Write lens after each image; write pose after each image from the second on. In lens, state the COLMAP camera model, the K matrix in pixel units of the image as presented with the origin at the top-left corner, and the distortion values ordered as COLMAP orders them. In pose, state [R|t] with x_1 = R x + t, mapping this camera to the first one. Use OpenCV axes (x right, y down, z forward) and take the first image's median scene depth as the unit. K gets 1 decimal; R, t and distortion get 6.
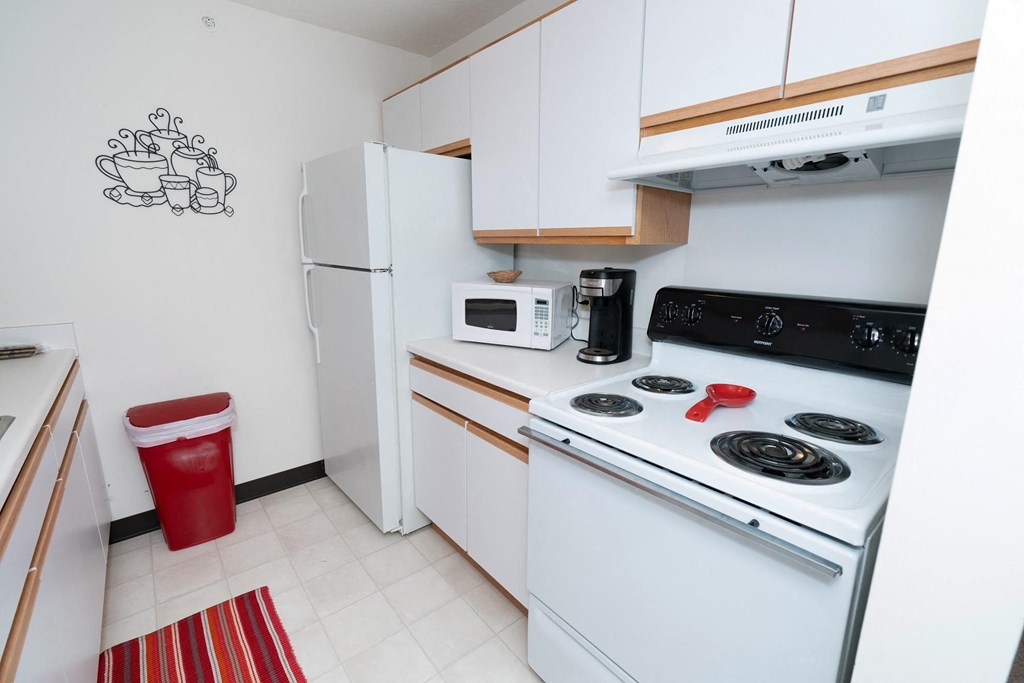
lens RADIAL K [[461.5, 0, 512.0], [0, 461.5, 341.5], [0, 0, 1]] dist [0.000639, 0.000192]
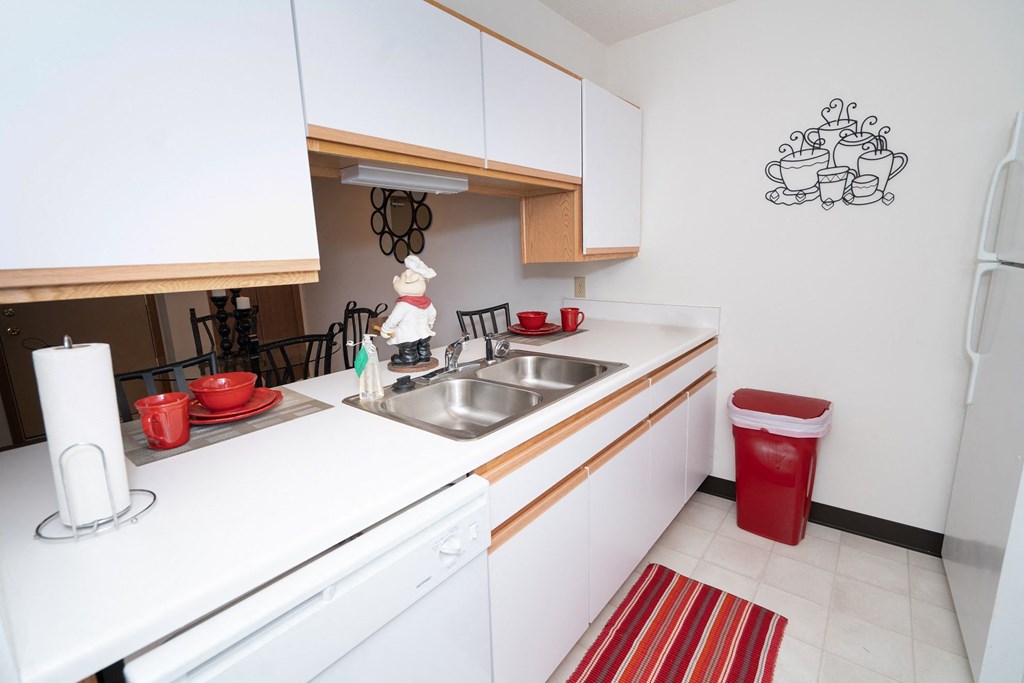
lens RADIAL K [[461.5, 0, 512.0], [0, 461.5, 341.5], [0, 0, 1]] dist [0.000639, 0.000192]
pose [[0.204665, 0.176222, -0.962839, 0.118742], [-0.171022, 0.974968, 0.142089, -0.030549], [0.963776, 0.135586, 0.229679, 0.188185]]
